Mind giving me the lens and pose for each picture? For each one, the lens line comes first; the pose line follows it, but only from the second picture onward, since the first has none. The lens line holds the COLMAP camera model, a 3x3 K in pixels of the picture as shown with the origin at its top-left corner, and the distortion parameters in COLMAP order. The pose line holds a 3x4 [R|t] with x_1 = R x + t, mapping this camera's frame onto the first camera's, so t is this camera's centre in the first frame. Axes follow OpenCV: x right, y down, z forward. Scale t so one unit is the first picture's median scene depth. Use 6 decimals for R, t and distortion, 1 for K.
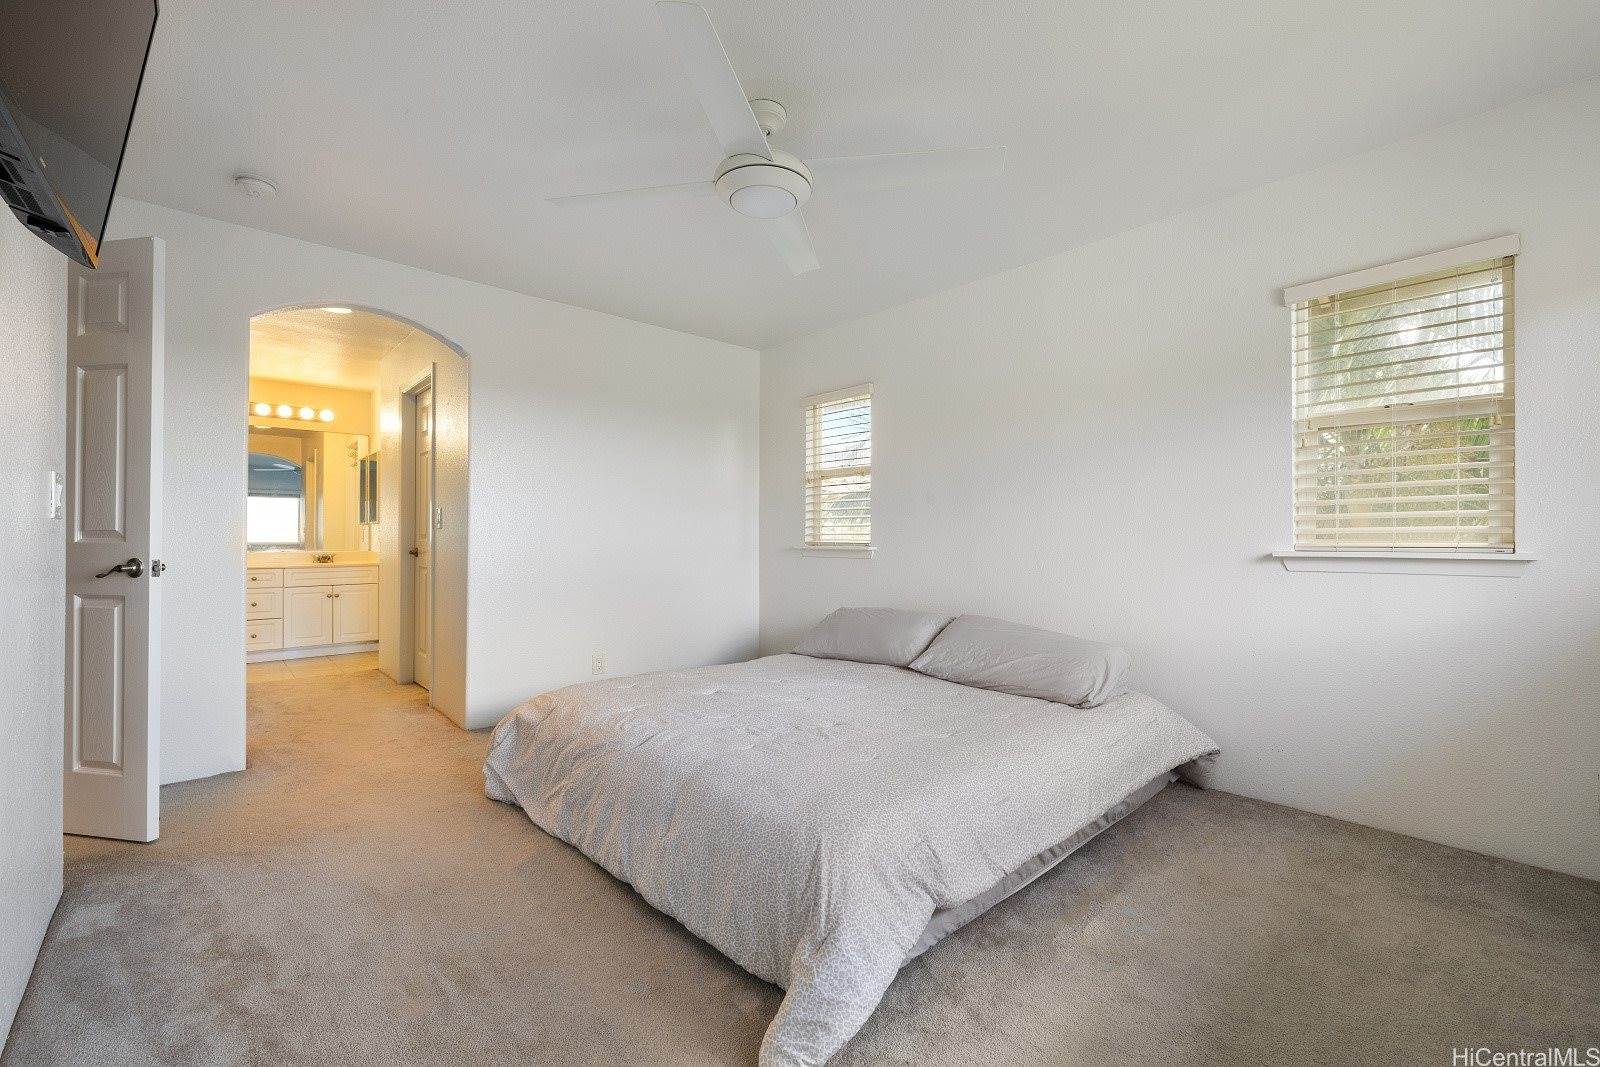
lens RADIAL K [[665.0, 0, 800.0], [0, 665.0, 533.5], [0, 0, 1]] dist [0.036739, 0.000102]
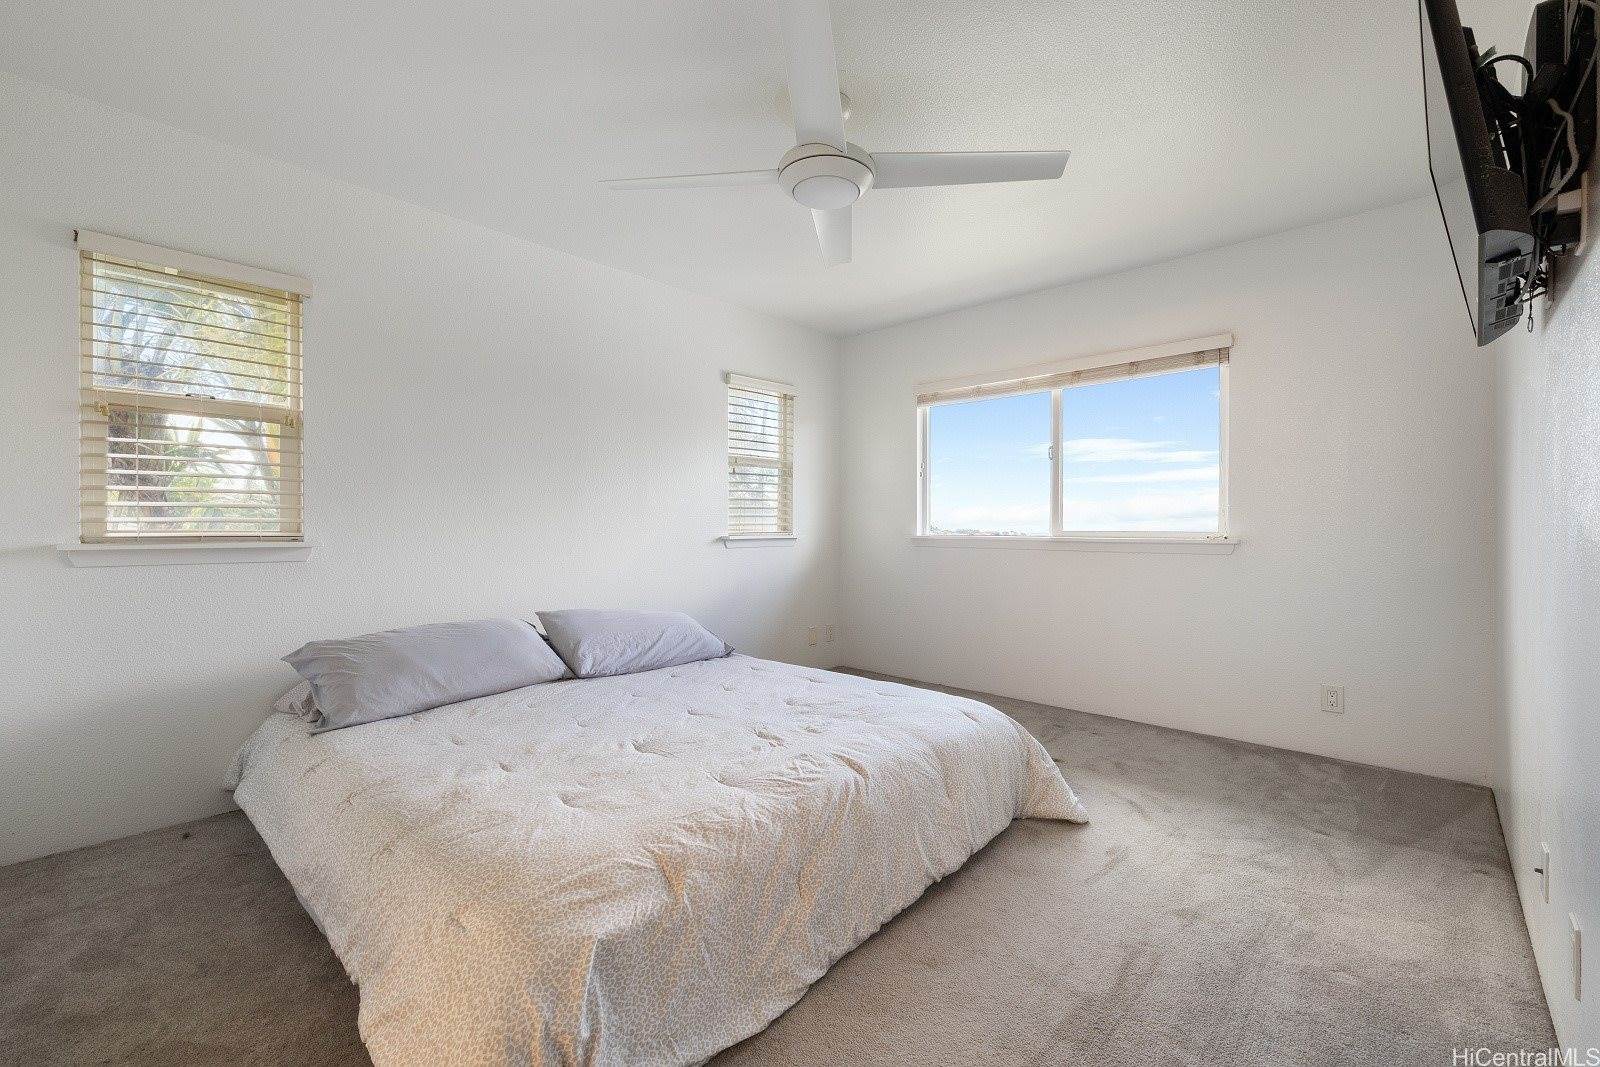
lens RADIAL K [[670.1, 0, 807.4], [0, 670.1, 532.7], [0, 0, 1]] dist [-0.000817, 0.000114]
pose [[-0.088901, -0.005948, 0.996023, -0.891558], [-0.005653, 0.999969, 0.005467, 0.009306], [-0.996024, -0.005144, -0.088931, 0.948547]]
